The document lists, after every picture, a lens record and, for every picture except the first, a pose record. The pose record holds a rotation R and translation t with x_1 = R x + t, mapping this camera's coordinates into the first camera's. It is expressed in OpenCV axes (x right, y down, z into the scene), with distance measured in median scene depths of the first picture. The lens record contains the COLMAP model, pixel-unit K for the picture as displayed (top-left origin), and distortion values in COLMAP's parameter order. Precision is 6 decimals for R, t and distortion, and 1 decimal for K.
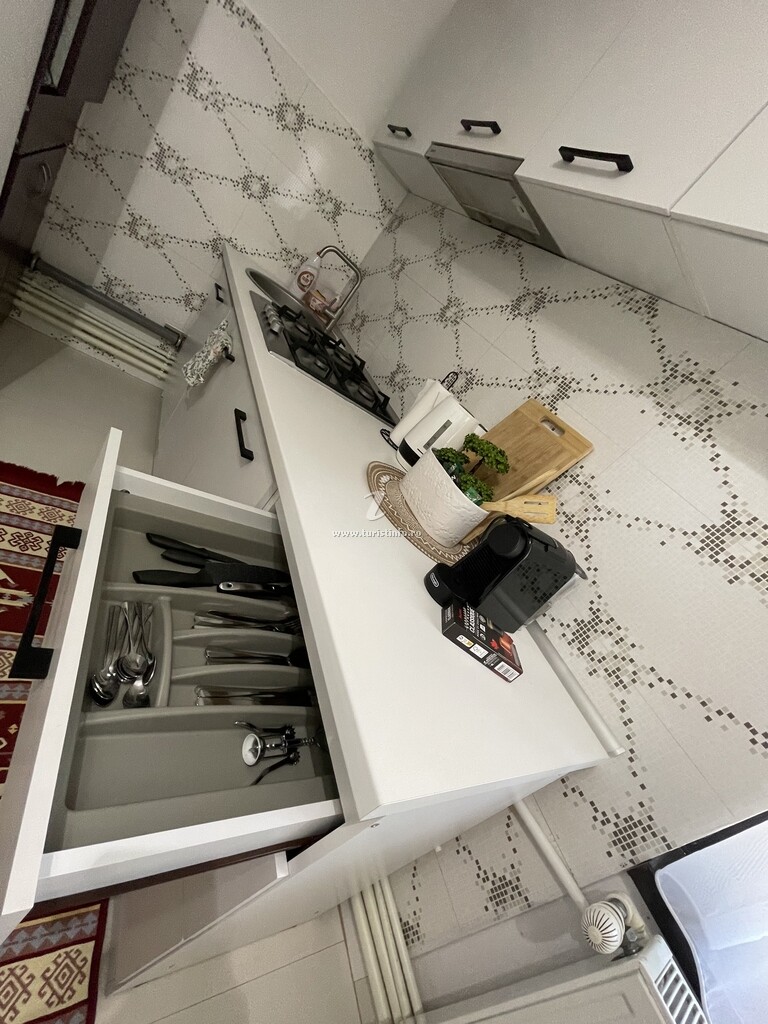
lens RADIAL K [[413.9, 0, 386.0], [0, 413.9, 514.6], [0, 0, 1]] dist [-0.004442, -0.000047]
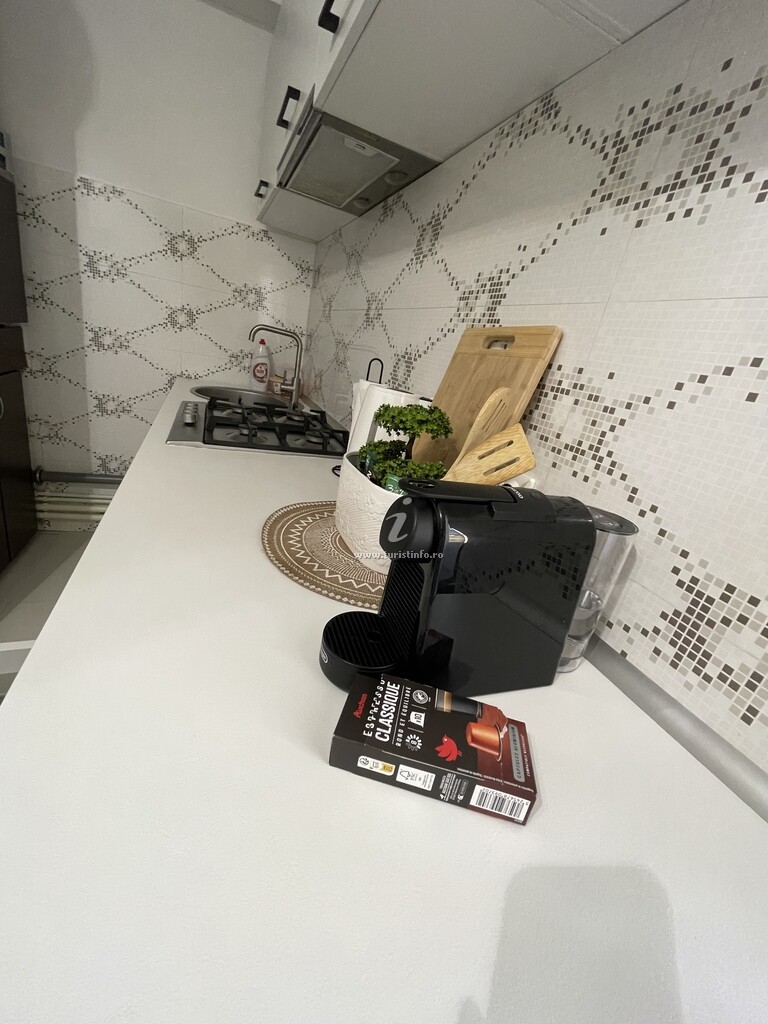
lens RADIAL K [[413.9, 0, 383.6], [0, 413.9, 515.6], [0, 0, 1]] dist [-0.004442, -0.000047]
pose [[0.882546, -0.419023, -0.213381, 0.303545], [0.381051, 0.903192, -0.197597, 0.109486], [0.275521, 0.093079, 0.956778, 0.394688]]
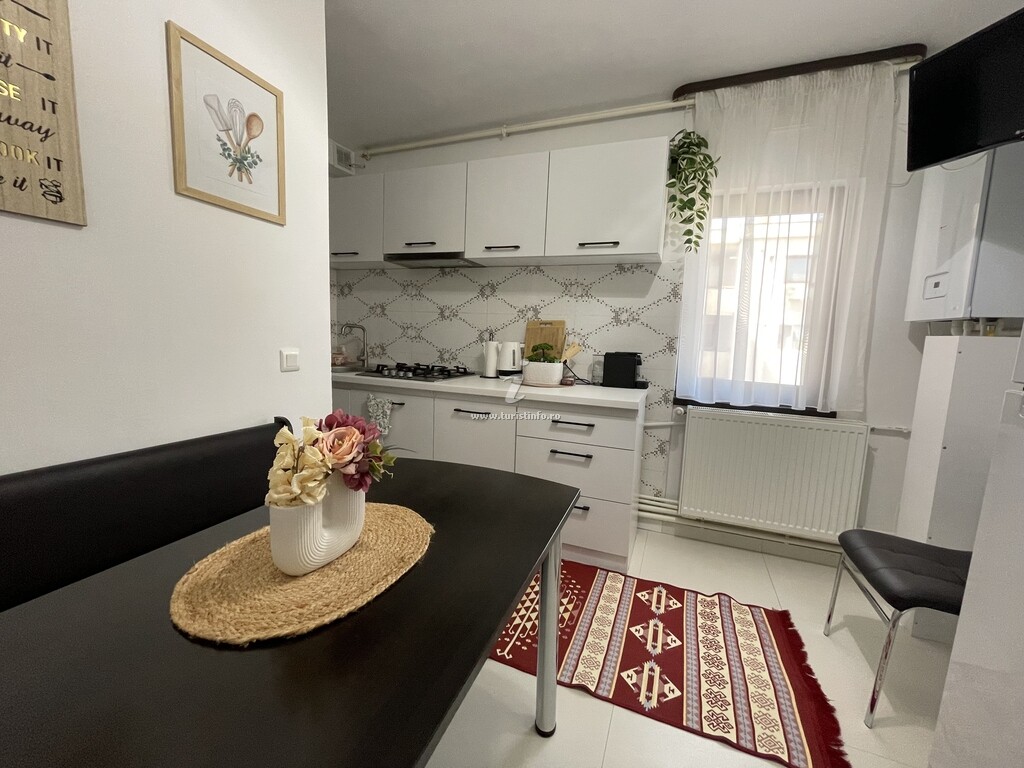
lens RADIAL K [[413.9, 0, 511.6], [0, 413.9, 384.3], [0, 0, 1]] dist [-0.004442, -0.000047]
pose [[0.591700, -0.660627, 0.462021, -1.261984], [0.703157, 0.703237, 0.105016, -0.418231], [-0.394287, 0.262735, 0.880630, -1.155287]]
